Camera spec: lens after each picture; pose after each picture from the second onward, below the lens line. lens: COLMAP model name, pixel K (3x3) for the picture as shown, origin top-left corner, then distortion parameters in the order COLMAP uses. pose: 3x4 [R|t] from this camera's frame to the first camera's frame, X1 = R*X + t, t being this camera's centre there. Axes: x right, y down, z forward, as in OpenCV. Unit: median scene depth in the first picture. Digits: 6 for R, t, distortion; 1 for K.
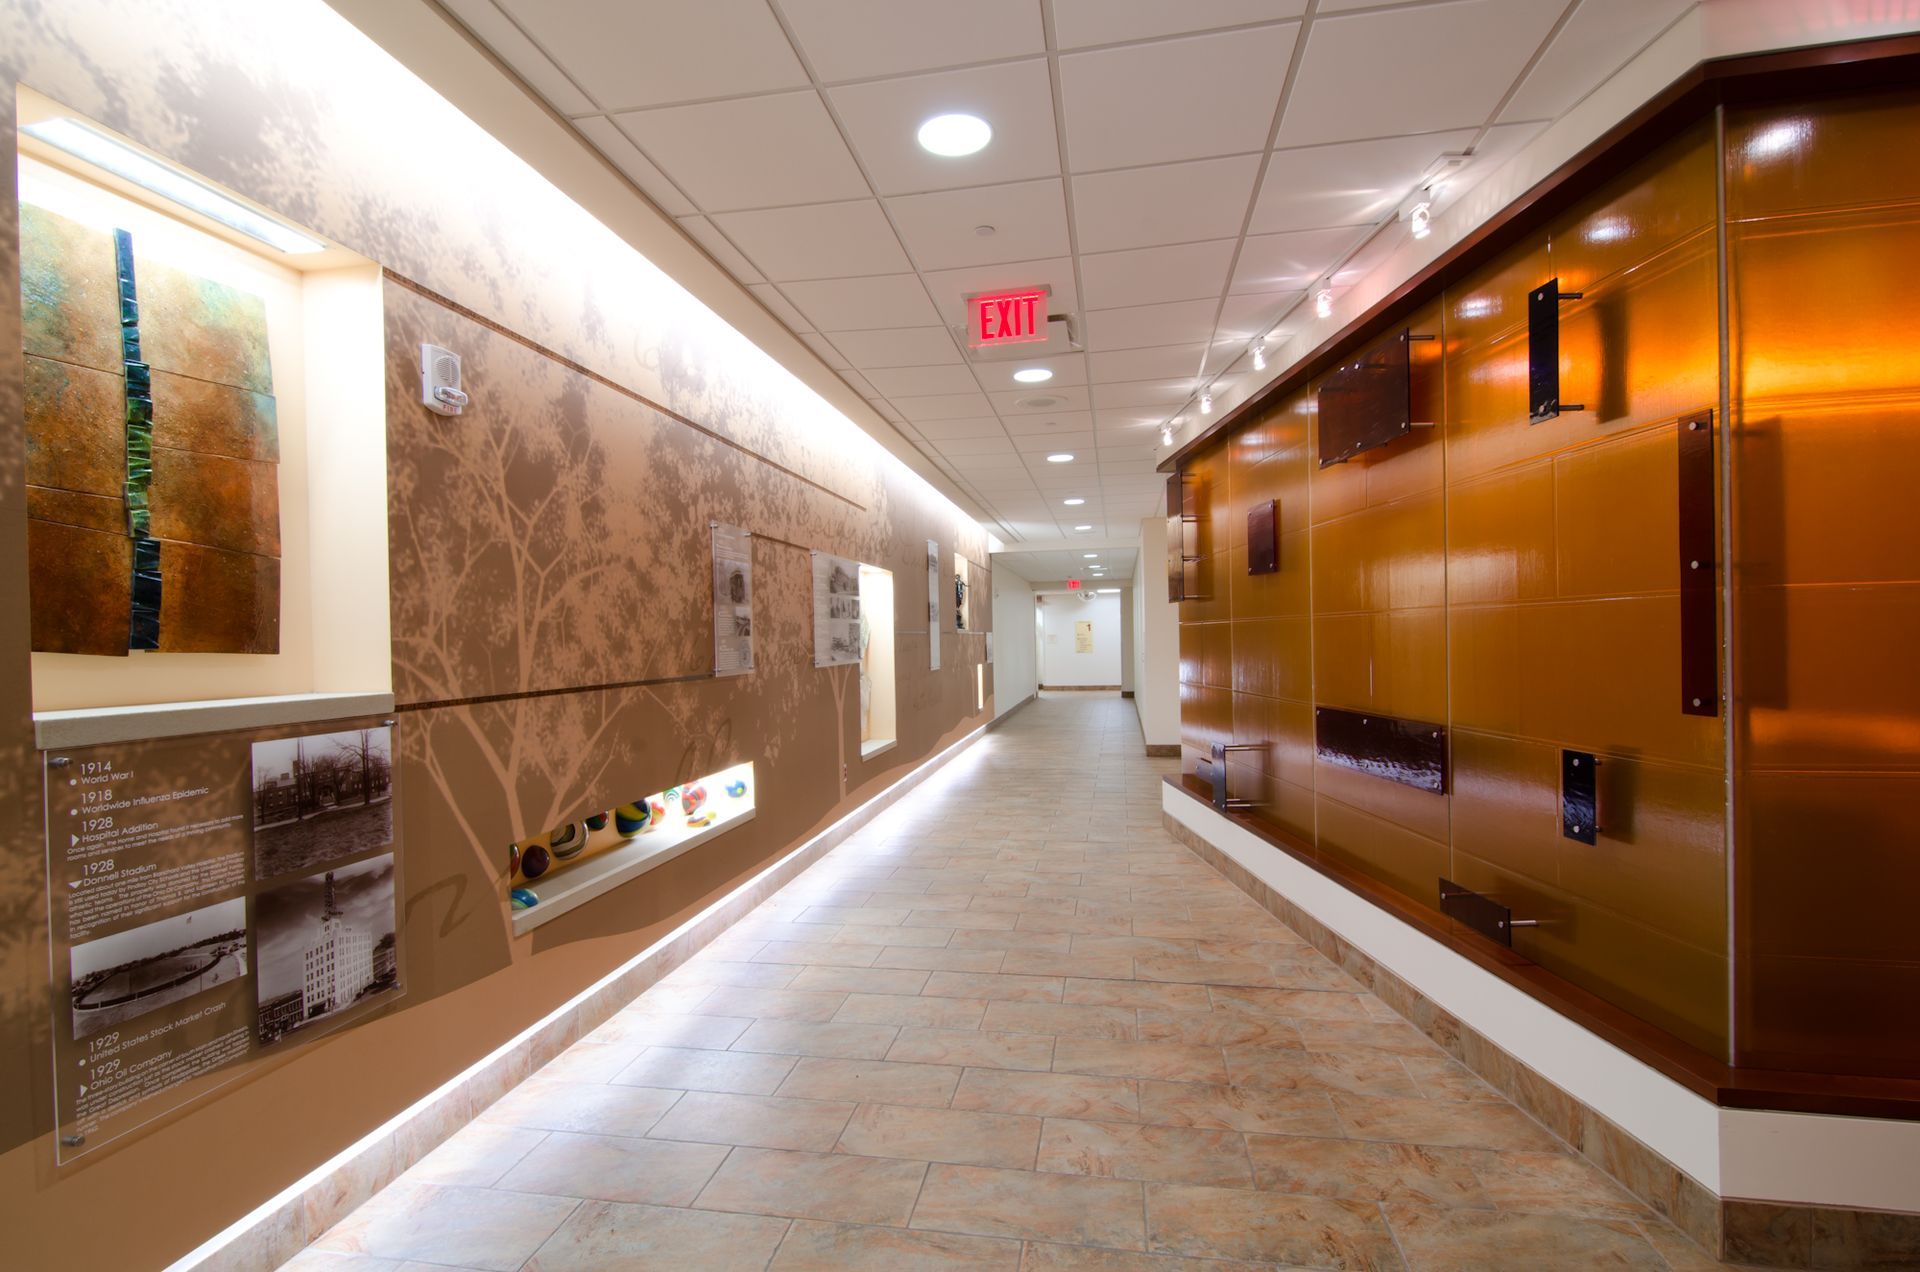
lens RADIAL K [[899.5, 0, 960.0], [0, 899.5, 636.0], [0, 0, 1]] dist [-0.016072, -0.000358]
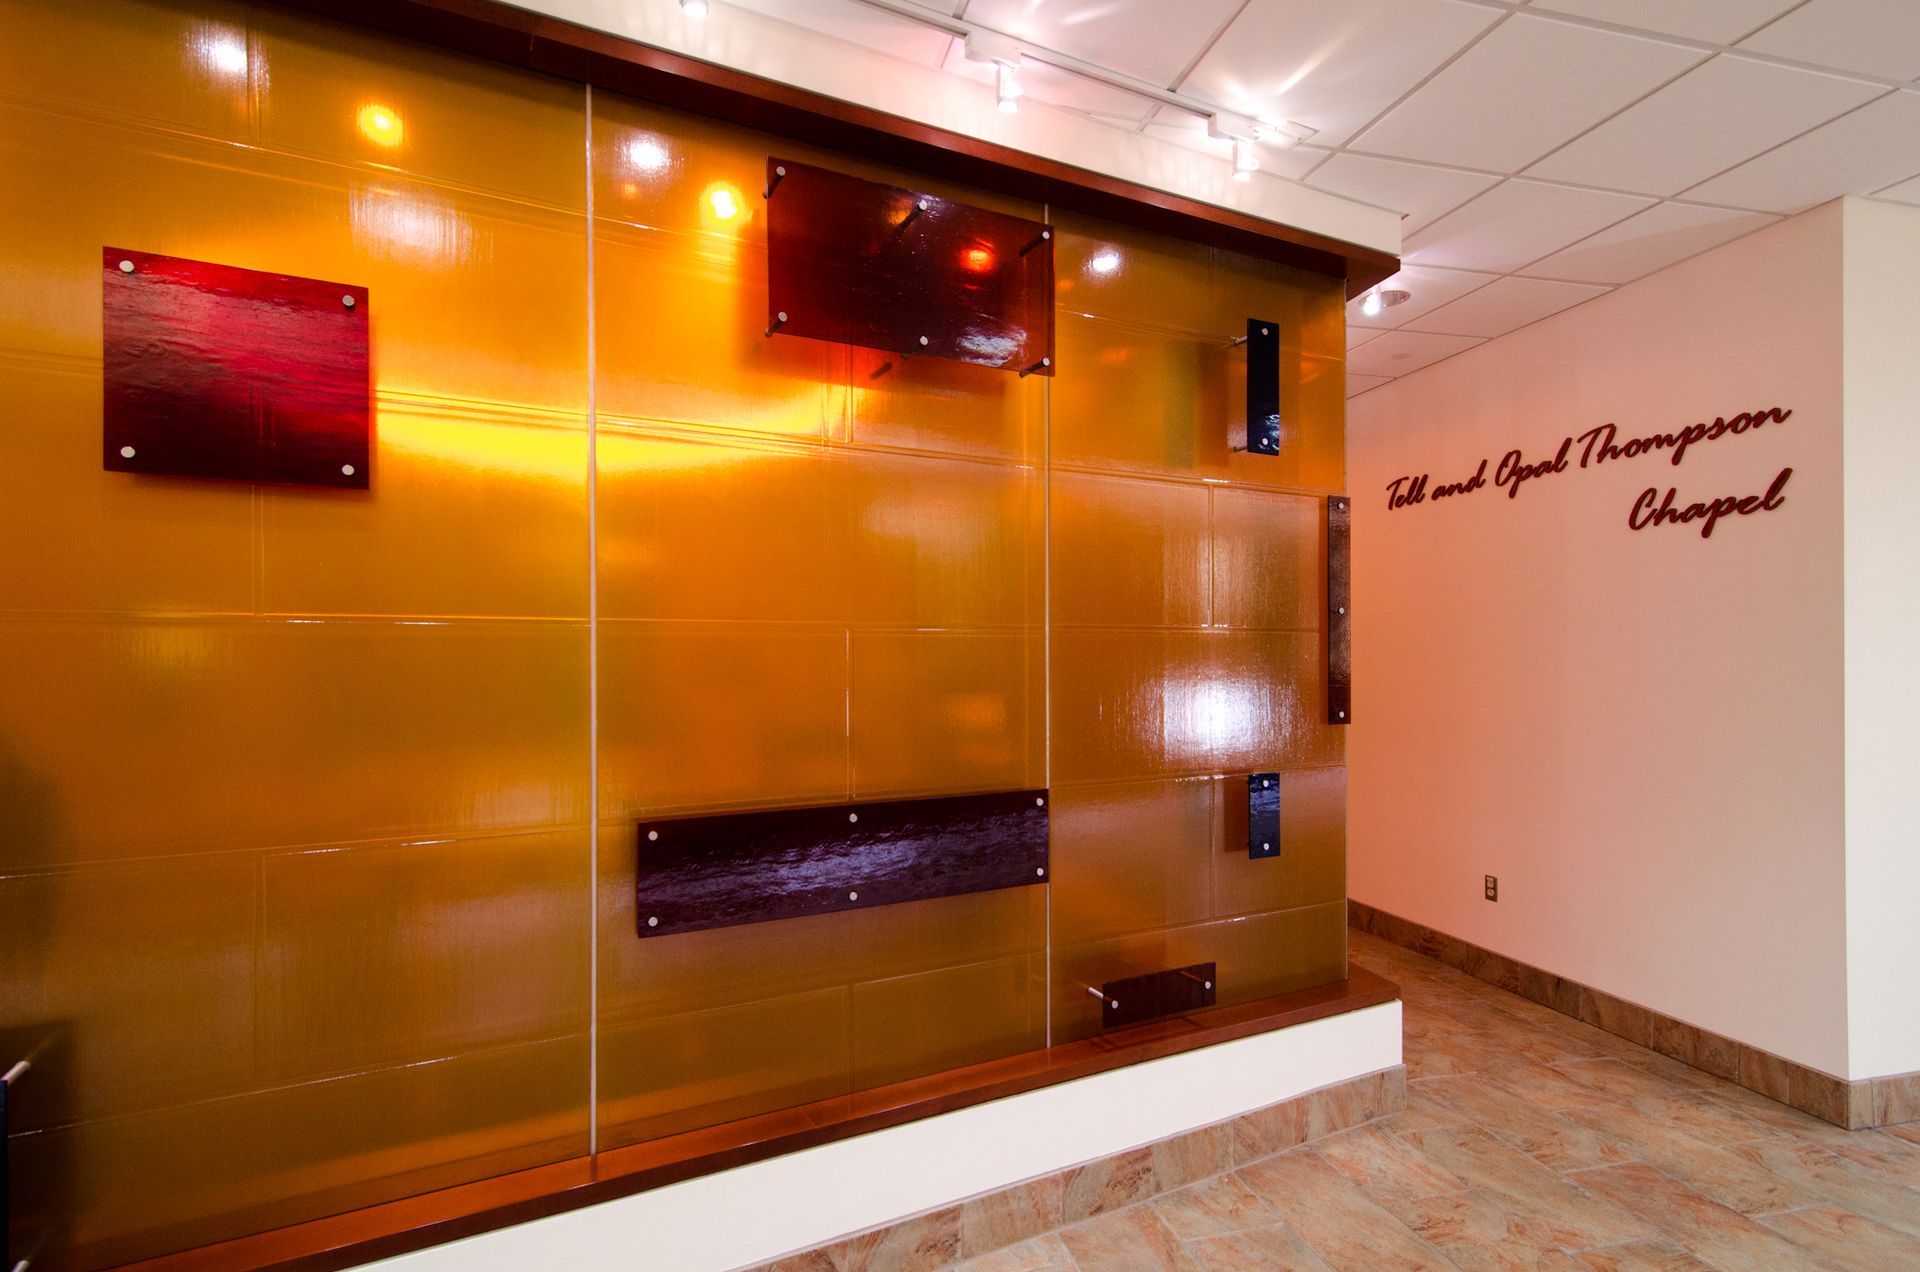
lens RADIAL K [[981.8, 0, 935.4], [0, 981.8, 652.2], [0, 0, 1]] dist [0.003136, -0.000248]
pose [[-0.424081, 0.029274, 0.905151, -0.144234], [0.013980, 0.999570, -0.025777, 0.026415], [-0.905516, 0.001722, -0.424308, 1.550409]]
